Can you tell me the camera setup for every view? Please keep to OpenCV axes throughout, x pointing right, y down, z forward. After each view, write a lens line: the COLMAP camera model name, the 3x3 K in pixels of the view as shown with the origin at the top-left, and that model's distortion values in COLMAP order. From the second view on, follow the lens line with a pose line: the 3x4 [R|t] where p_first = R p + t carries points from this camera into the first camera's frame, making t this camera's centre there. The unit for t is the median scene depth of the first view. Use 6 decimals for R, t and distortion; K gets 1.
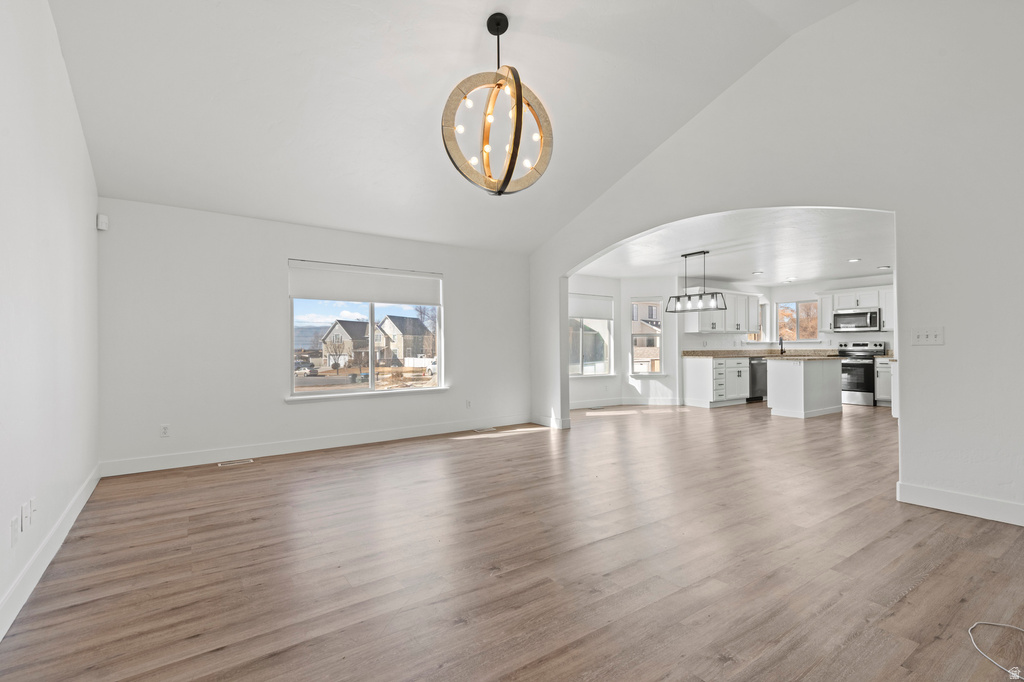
lens RADIAL K [[459.2, 0, 512.7], [0, 459.2, 343.5], [0, 0, 1]] dist [0.034152, -0.021139]
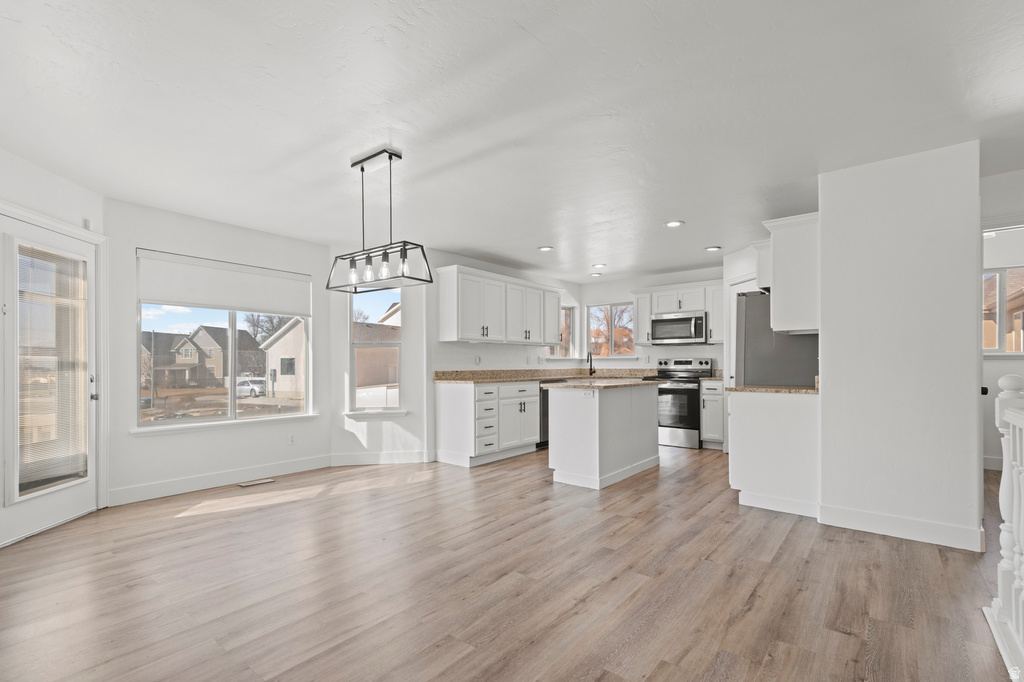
lens RADIAL K [[472.4, 0, 511.1], [0, 472.4, 359.2], [0, 0, 1]] dist [0.038695, -0.000083]
pose [[0.957792, 0.005431, 0.287411, 0.280896], [-0.004358, 0.999981, -0.004373, 0.001991], [-0.287430, 0.002936, 0.957797, 0.371930]]
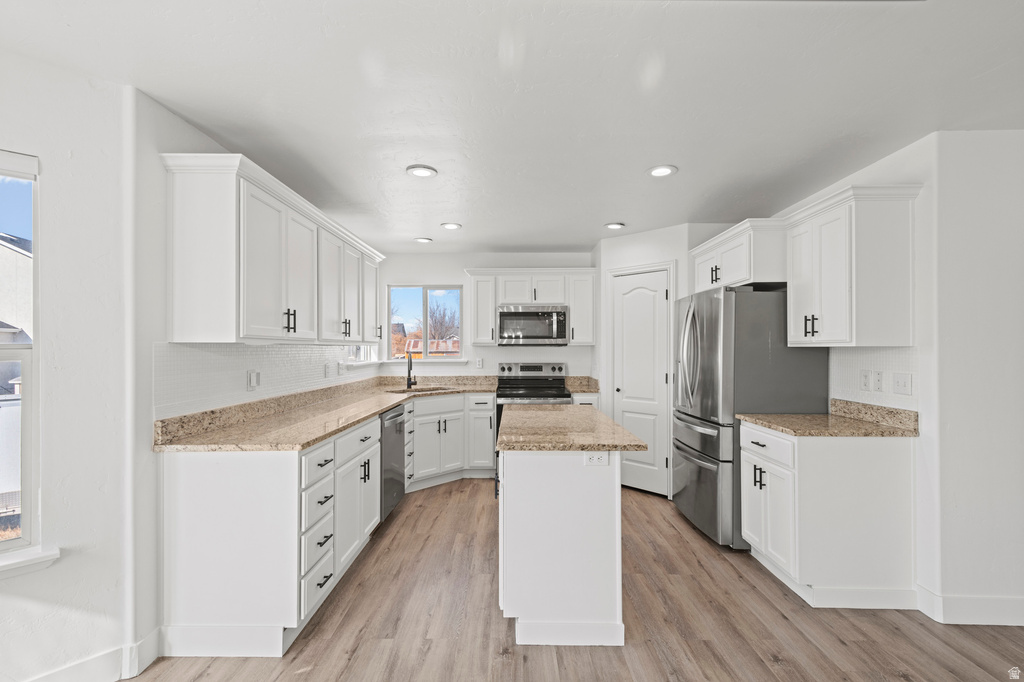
lens RADIAL K [[459.2, 0, 512.7], [0, 459.2, 343.5], [0, 0, 1]] dist [0.034152, -0.021139]
pose [[0.570002, 0.013808, 0.821527, 0.272796], [-0.007612, 0.999905, -0.011524, -0.021357], [-0.821608, 0.000315, 0.570052, 0.710117]]
